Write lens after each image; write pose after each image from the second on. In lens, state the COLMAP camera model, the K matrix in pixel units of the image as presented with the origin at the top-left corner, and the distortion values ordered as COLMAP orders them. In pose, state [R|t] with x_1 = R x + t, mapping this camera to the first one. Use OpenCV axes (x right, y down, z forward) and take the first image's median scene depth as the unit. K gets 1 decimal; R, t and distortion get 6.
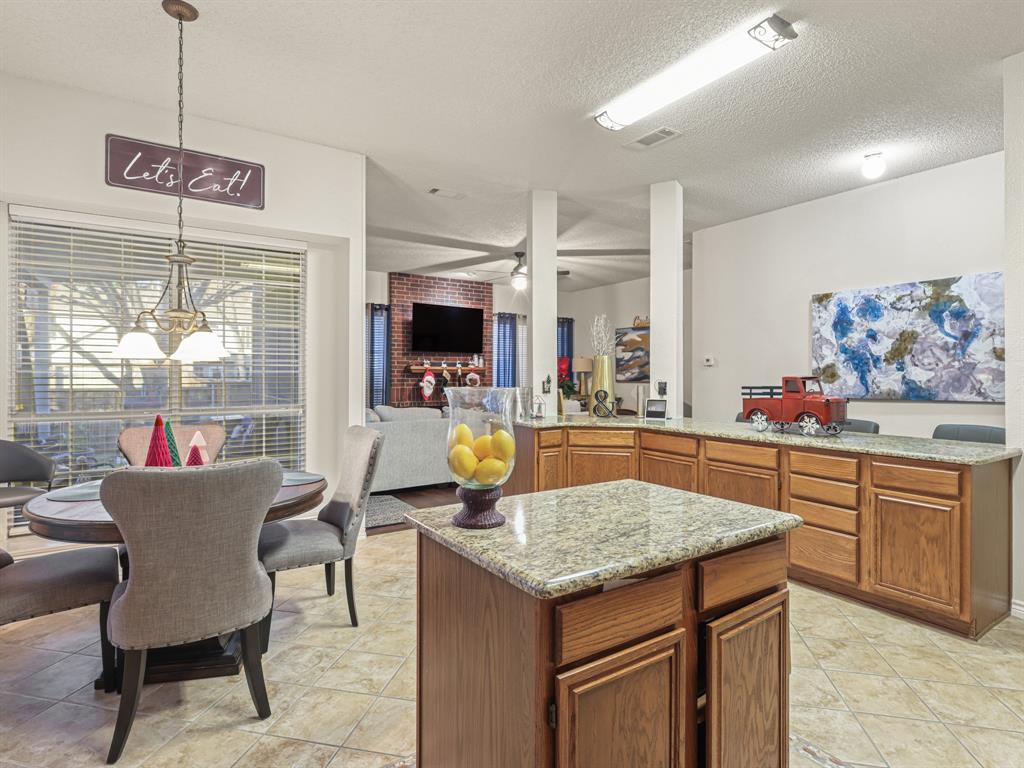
lens RADIAL K [[535.0, 0, 511.4], [0, 535.0, 378.4], [0, 0, 1]] dist [0.000529, 0.000883]
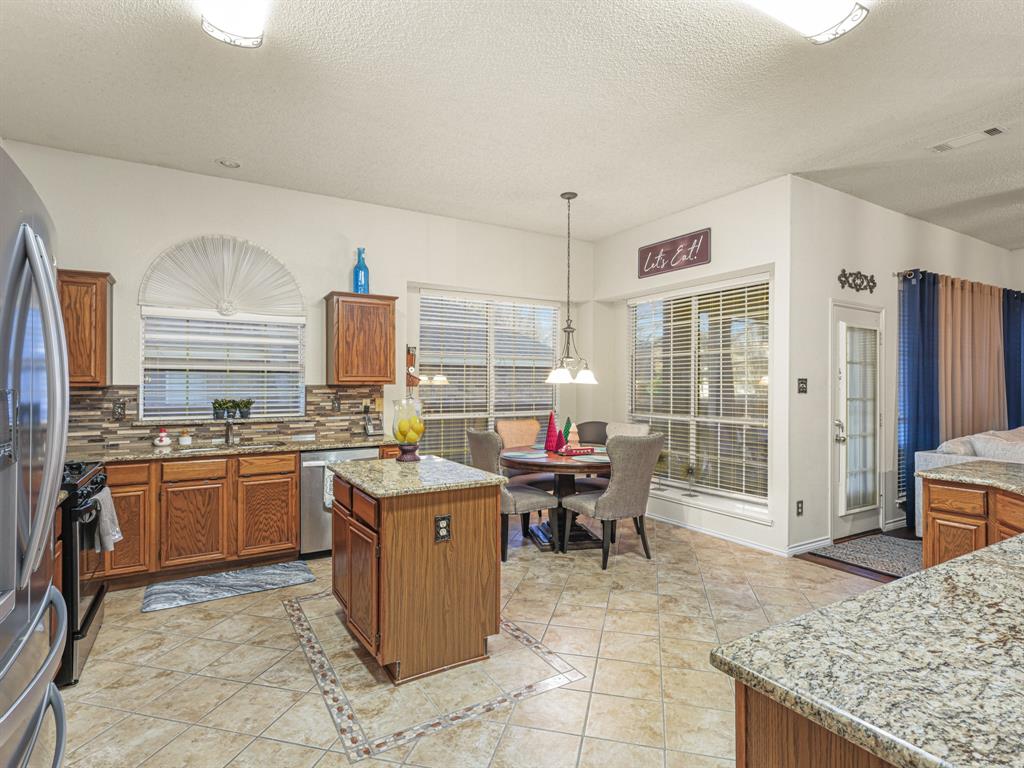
lens RADIAL K [[535.0, 0, 516.5], [0, 535.0, 379.9], [0, 0, 1]] dist [0.000529, 0.000883]
pose [[-0.031858, -0.007320, -0.999466, 0.333850], [-0.010238, 0.999923, -0.006998, -0.008525], [0.999440, 0.010010, -0.031931, 0.235426]]
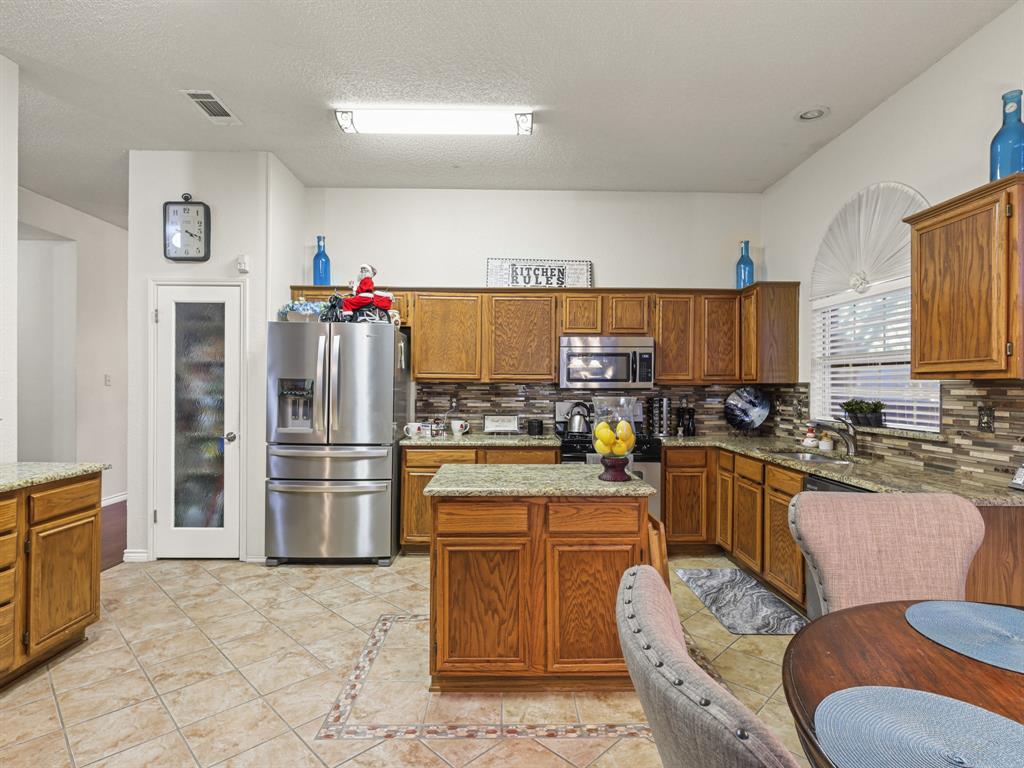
lens RADIAL K [[535.0, 0, 510.8], [0, 535.0, 384.1], [0, 0, 1]] dist [0.000529, 0.000883]
pose [[-0.843342, -0.006235, 0.537342, -0.123279], [-0.003607, 0.999976, 0.005942, -0.004678], [-0.537366, 0.003073, -0.843344, 0.403349]]
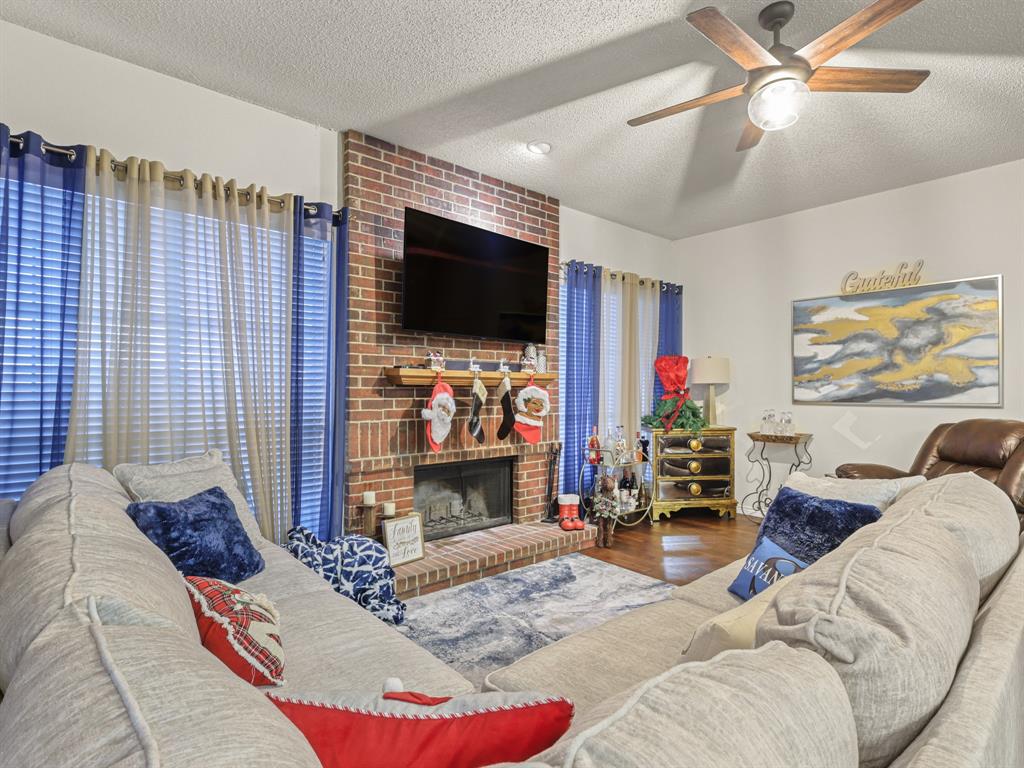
lens RADIAL K [[535.0, 0, 522.0], [0, 535.0, 388.1], [0, 0, 1]] dist [0.000529, 0.000883]
pose [[0.988522, 0.000557, 0.151075, -0.155147], [0.000261, 0.999985, -0.005390, -0.005852], [-0.151076, 0.005368, 0.988508, 0.583431]]
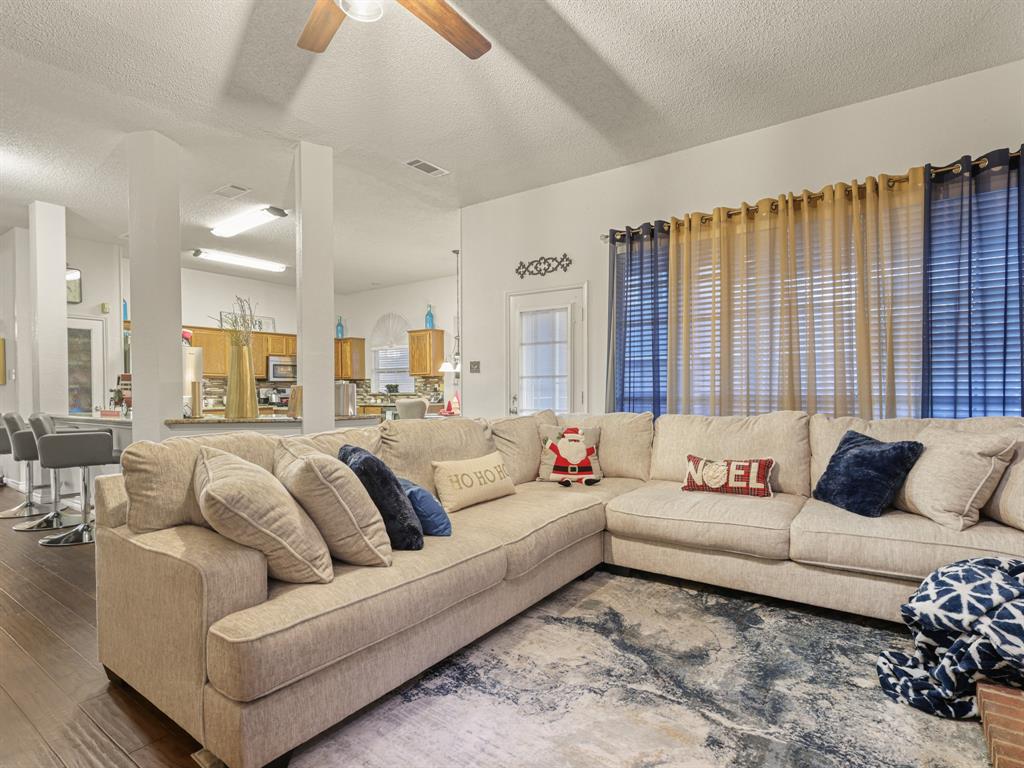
lens RADIAL K [[535.0, 0, 512.9], [0, 535.0, 399.4], [0, 0, 1]] dist [0.000529, 0.000883]
pose [[-0.931215, 0.012560, -0.364253, 0.035126], [0.003394, 0.999662, 0.025793, 0.011553], [0.364454, 0.022783, -0.930943, 1.055060]]
